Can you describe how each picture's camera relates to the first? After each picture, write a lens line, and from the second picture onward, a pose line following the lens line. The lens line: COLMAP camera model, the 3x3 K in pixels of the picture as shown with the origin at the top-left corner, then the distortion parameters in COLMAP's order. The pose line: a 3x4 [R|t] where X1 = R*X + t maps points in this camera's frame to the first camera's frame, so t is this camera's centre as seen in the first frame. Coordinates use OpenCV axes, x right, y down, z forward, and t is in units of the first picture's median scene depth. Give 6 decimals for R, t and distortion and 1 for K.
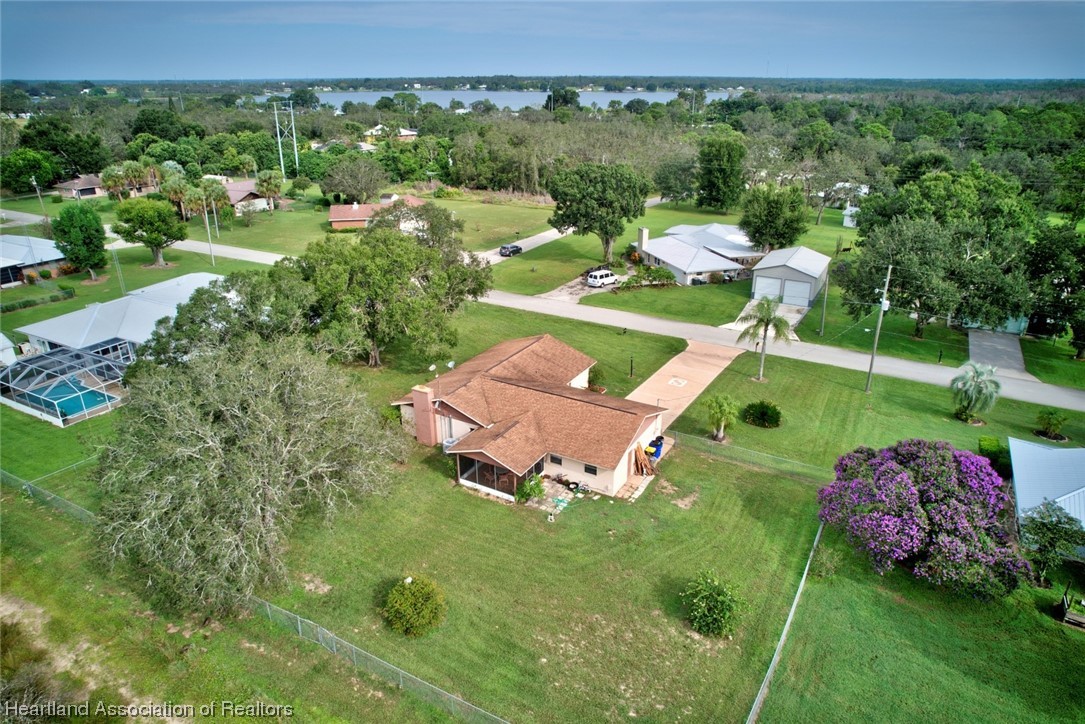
lens RADIAL K [[708.8, 0, 542.5], [0, 708.8, 362.0], [0, 0, 1]] dist [-0.076714, 0.067686]
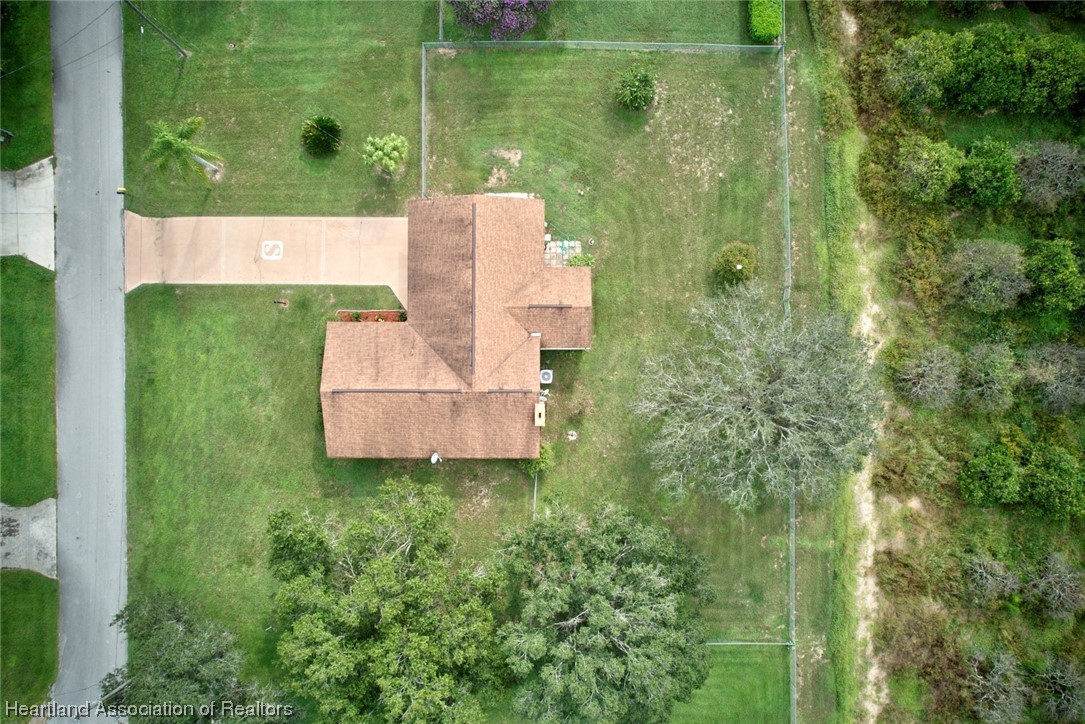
lens RADIAL K [[708.8, 0, 542.5], [0, 708.8, 362.0], [0, 0, 1]] dist [-0.076714, 0.067686]
pose [[-0.499326, -0.866414, 0.000631, -0.081239], [0.314806, -0.180749, 0.931787, -0.625674], [-0.807199, 0.465464, 0.363005, 0.457591]]
